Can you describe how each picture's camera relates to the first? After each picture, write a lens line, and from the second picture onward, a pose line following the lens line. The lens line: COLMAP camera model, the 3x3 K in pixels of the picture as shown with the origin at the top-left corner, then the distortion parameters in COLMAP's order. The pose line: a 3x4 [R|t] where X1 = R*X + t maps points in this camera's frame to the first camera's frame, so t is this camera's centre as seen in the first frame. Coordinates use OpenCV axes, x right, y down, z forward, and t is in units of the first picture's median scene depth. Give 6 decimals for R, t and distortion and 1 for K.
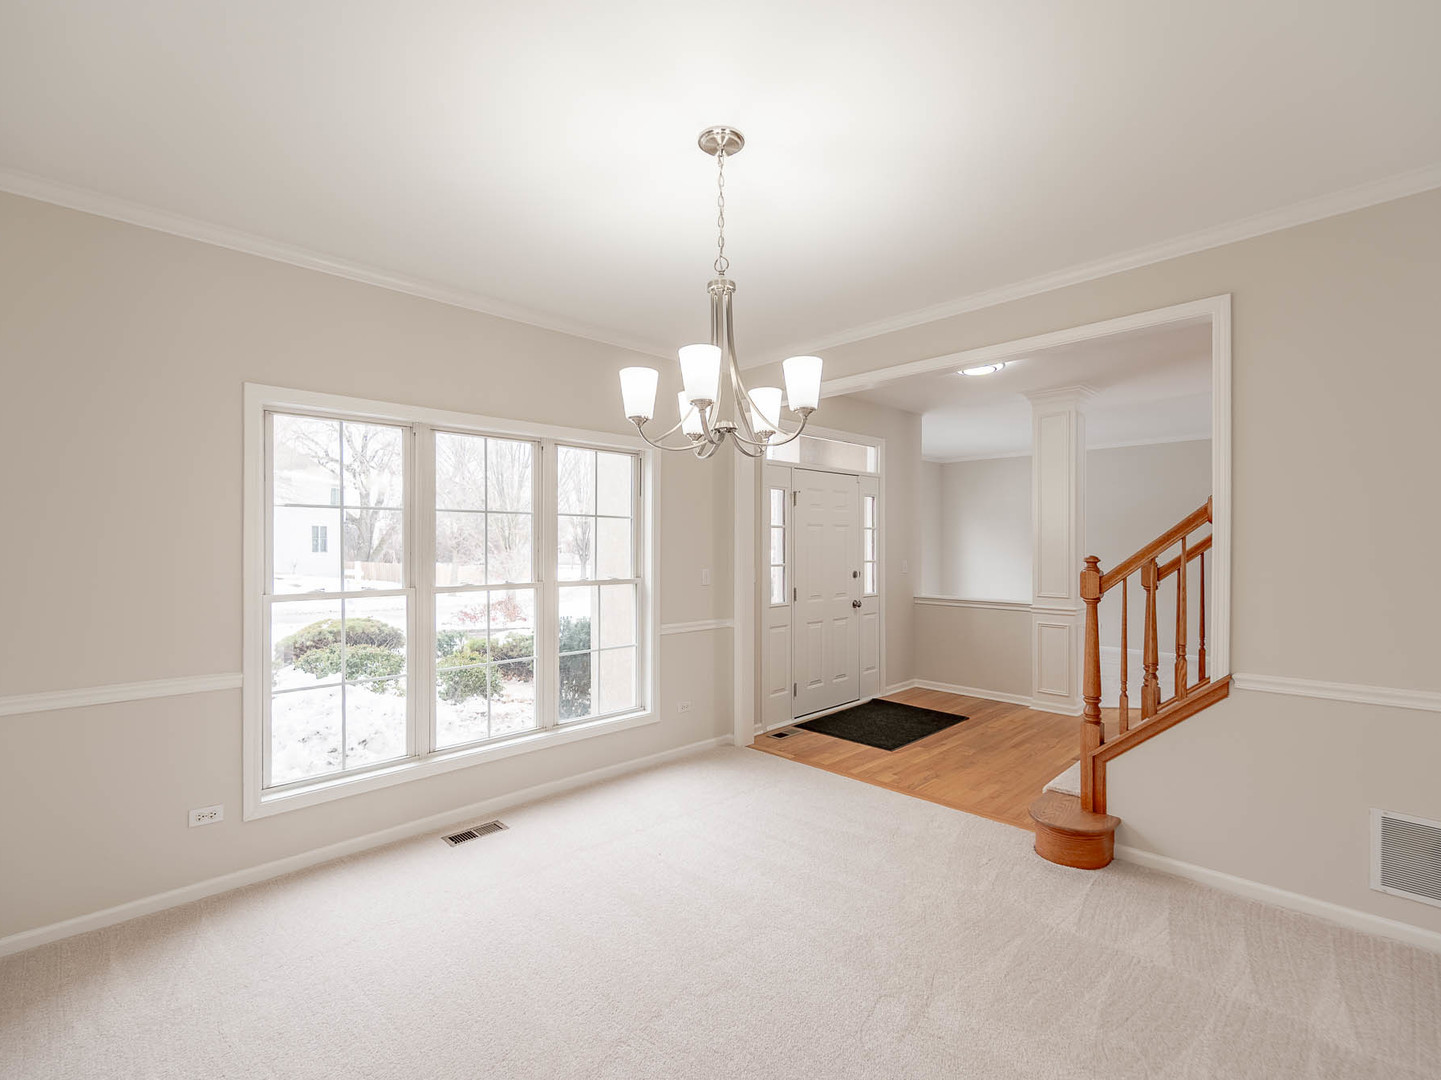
lens RADIAL K [[869.9, 0, 720.5], [0, 869.9, 540.0], [0, 0, 1]] dist [0.044014, -0.002061]
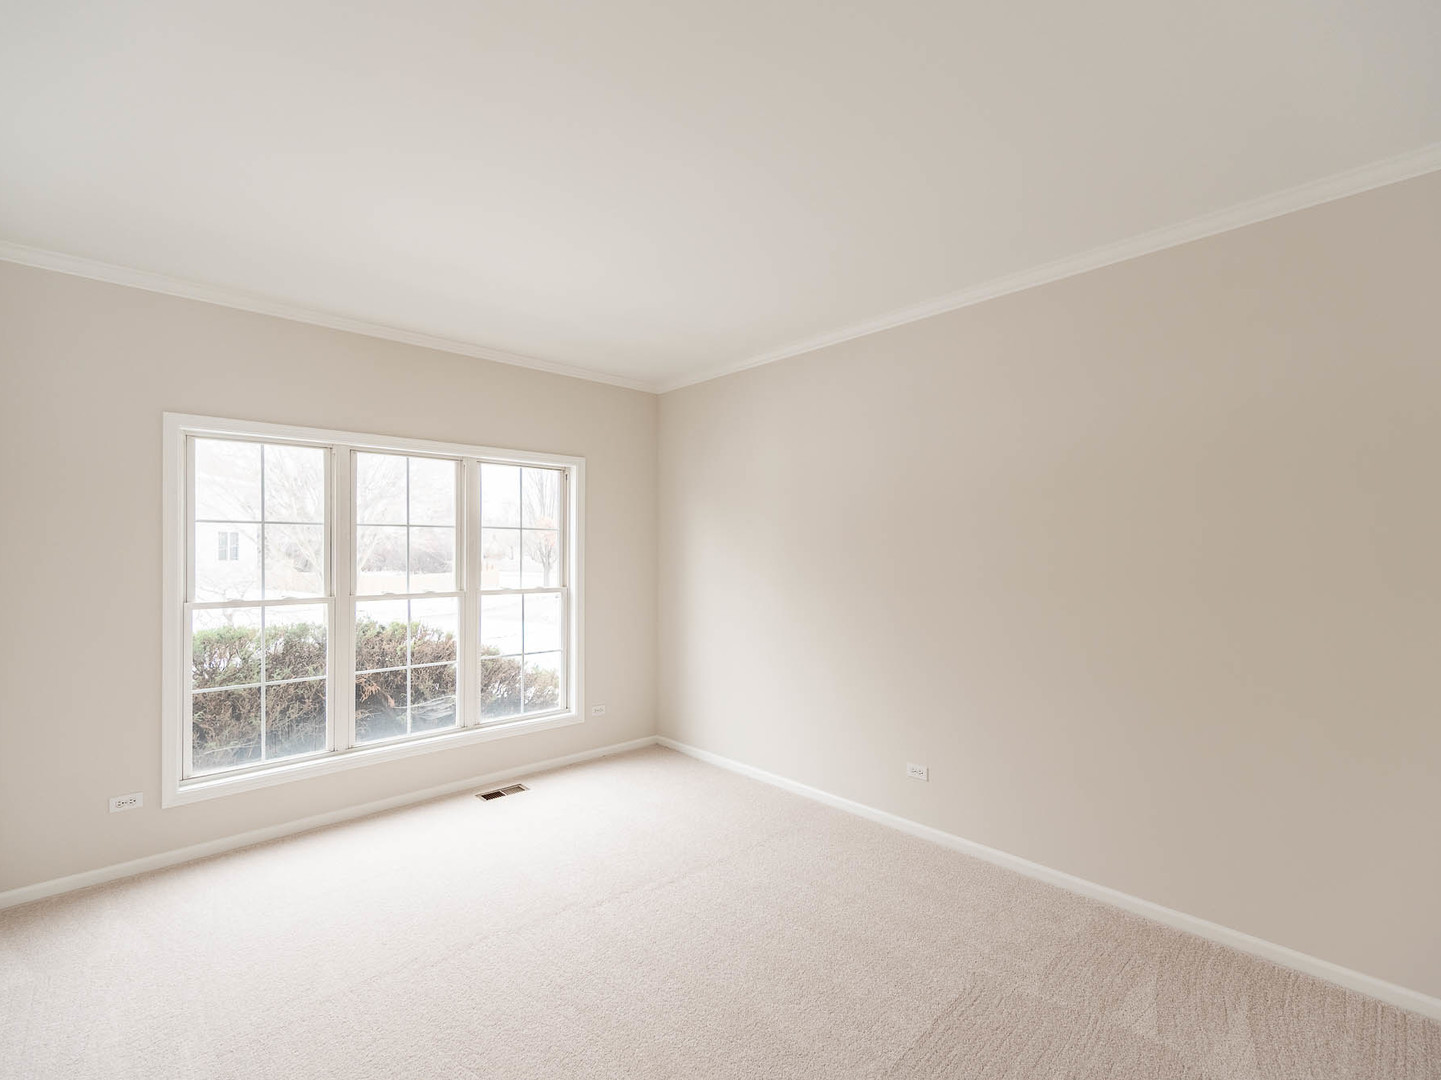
lens RADIAL K [[628.0, 0, 720.6], [0, 628.0, 544.6], [0, 0, 1]] dist [0.000491, 0.000491]
pose [[0.986397, -0.007374, -0.164216, 0.251153], [0.005736, 0.999929, -0.010445, 0.001560], [0.164281, 0.009361, 0.986369, 0.310392]]
